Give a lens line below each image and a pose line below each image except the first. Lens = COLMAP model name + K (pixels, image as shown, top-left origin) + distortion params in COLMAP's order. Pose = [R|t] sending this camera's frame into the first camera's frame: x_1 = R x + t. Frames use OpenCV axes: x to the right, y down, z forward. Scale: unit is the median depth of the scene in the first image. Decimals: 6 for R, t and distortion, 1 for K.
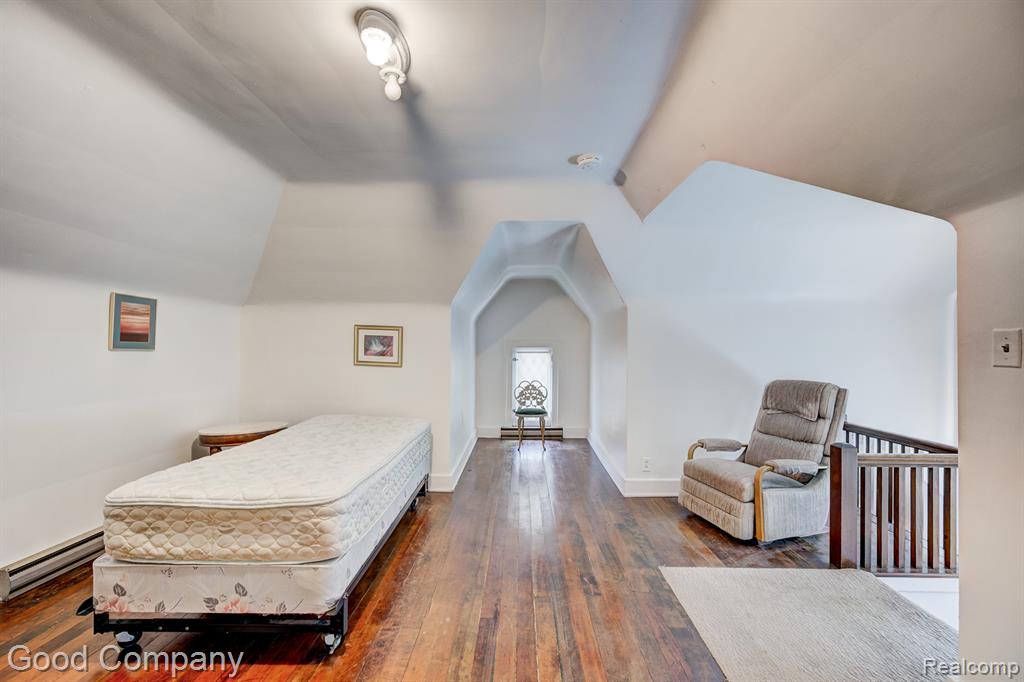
lens RADIAL K [[425.9, 0, 514.7], [0, 425.9, 341.0], [0, 0, 1]] dist [-0.011023, 0.000955]
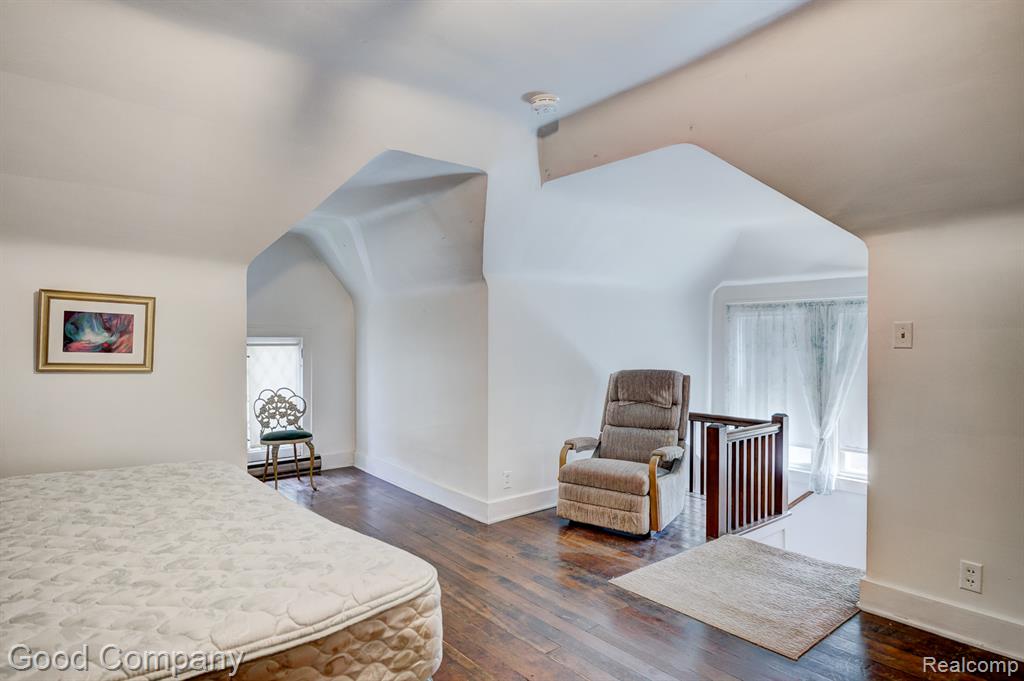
lens RADIAL K [[592.1, 0, 516.7], [0, 592.1, 339.7], [0, 0, 1]] dist [-0.010016, 0.002438]
pose [[0.753387, -0.002428, 0.657573, -0.501247], [-0.008769, 0.999867, 0.013739, 0.006762], [-0.657519, -0.016117, 0.753266, 0.158272]]
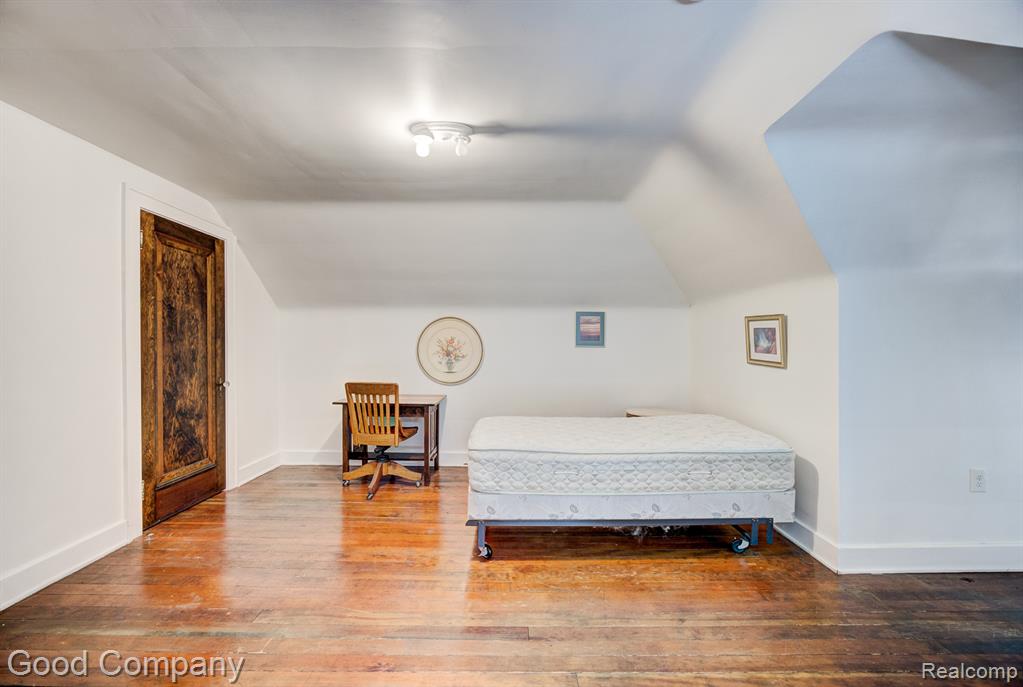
lens RADIAL K [[413.7, 0, 503.7], [0, 413.7, 343.9], [0, 0, 1]] dist [-0.004281, -0.000058]
pose [[-0.003814, -0.010109, -0.999942, 0.558582], [0.020579, 0.999736, -0.010185, 0.018580], [0.999781, -0.020617, -0.003605, 0.631267]]
